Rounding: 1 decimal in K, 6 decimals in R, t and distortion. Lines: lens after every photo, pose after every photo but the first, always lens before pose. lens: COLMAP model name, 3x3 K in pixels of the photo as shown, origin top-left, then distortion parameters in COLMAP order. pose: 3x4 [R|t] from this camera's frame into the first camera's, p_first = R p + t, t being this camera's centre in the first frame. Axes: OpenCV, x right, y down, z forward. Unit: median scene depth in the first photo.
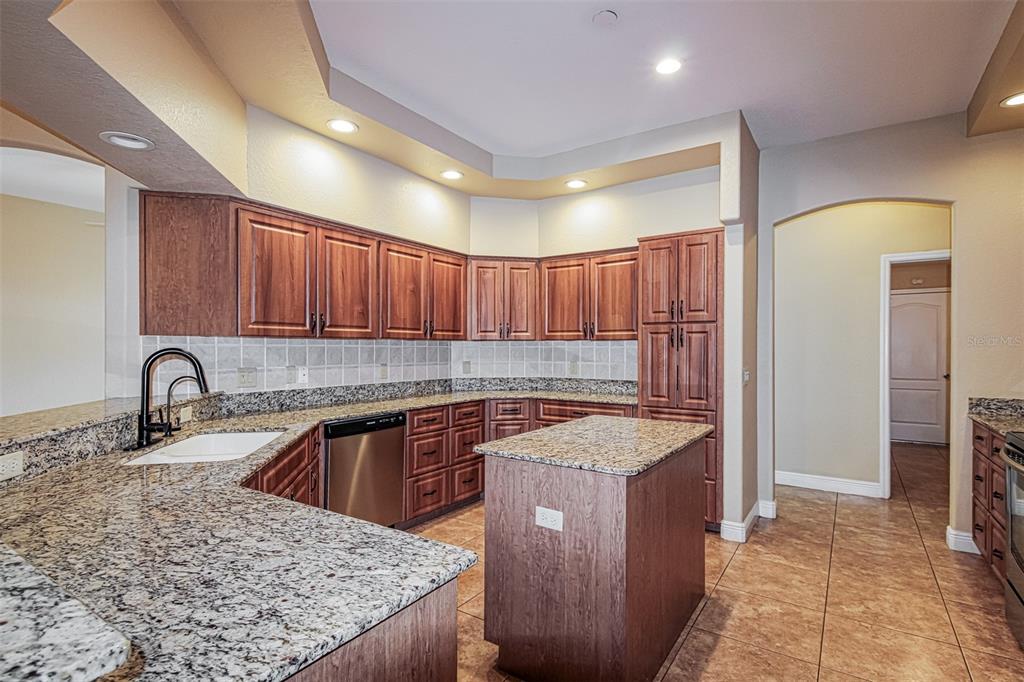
lens RADIAL K [[501.8, 0, 516.1], [0, 501.8, 349.2], [0, 0, 1]] dist [0.026523, -0.018154]
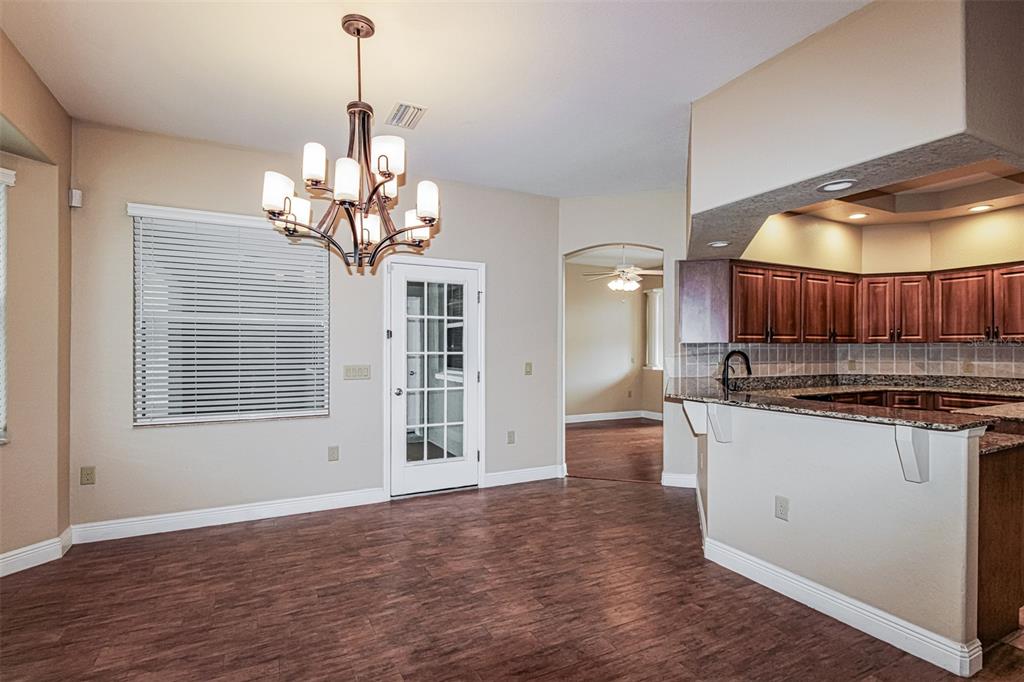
lens RADIAL K [[501.8, 0, 516.1], [0, 501.8, 349.2], [0, 0, 1]] dist [0.026523, -0.018154]
pose [[0.878381, -0.002929, -0.477953, -0.261886], [0.001811, 0.999994, -0.002800, -0.000780], [0.477958, 0.001594, 0.878381, -0.535223]]
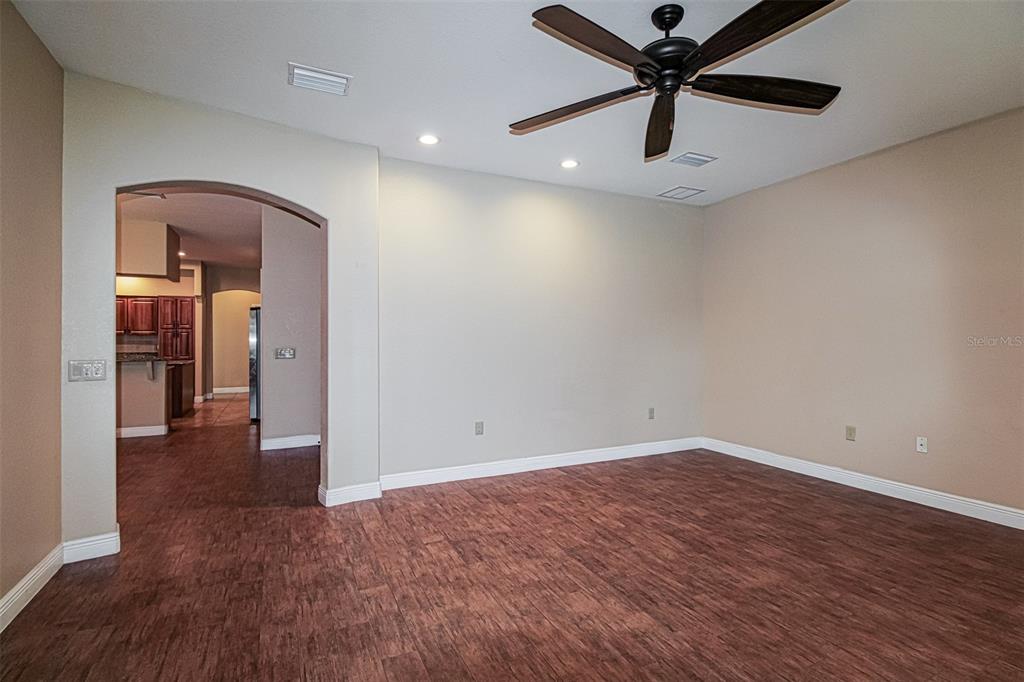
lens RADIAL K [[496.4, 0, 521.7], [0, 496.4, 335.7], [0, 0, 1]] dist [0.005504, -0.000591]
pose [[0.502808, 0.001900, 0.864396, -0.926431], [0.004543, 0.999978, -0.004840, 0.006617], [-0.864386, 0.006360, 0.502788, -1.712414]]
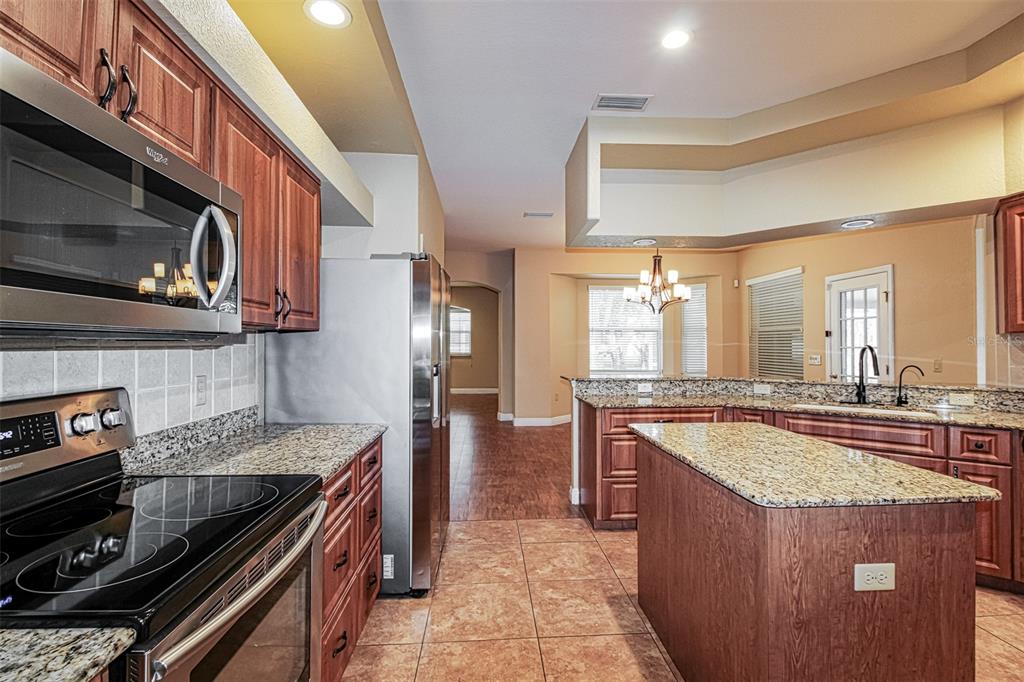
lens RADIAL K [[487.0, 0, 509.2], [0, 487.0, 340.1], [0, 0, 1]] dist [0.002222, -0.000594]
pose [[-0.799909, -0.010110, -0.600036, 0.567305], [-0.003369, 0.999918, -0.012356, 0.004198], [0.600112, -0.007862, -0.799878, 0.795835]]
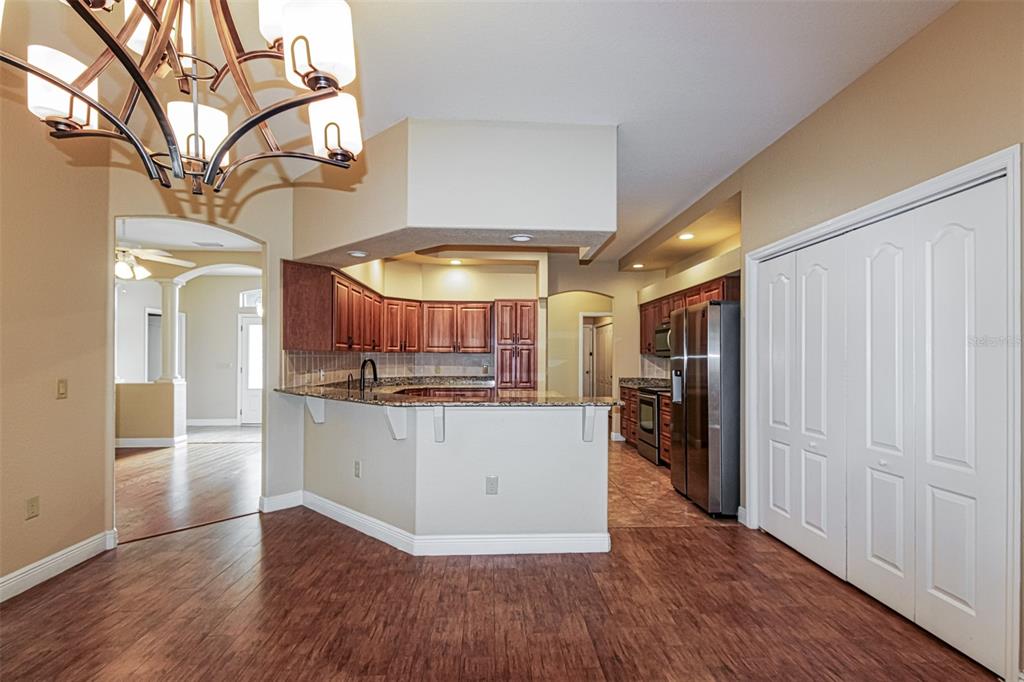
lens RADIAL K [[484.6, 0, 519.8], [0, 484.6, 356.5], [0, 0, 1]] dist [0.004226, -0.000315]
pose [[0.794193, -0.000481, 0.607665, -0.704908], [0.002090, 0.999996, -0.001940, -0.001855], [-0.607662, 0.002811, 0.794191, -0.442399]]
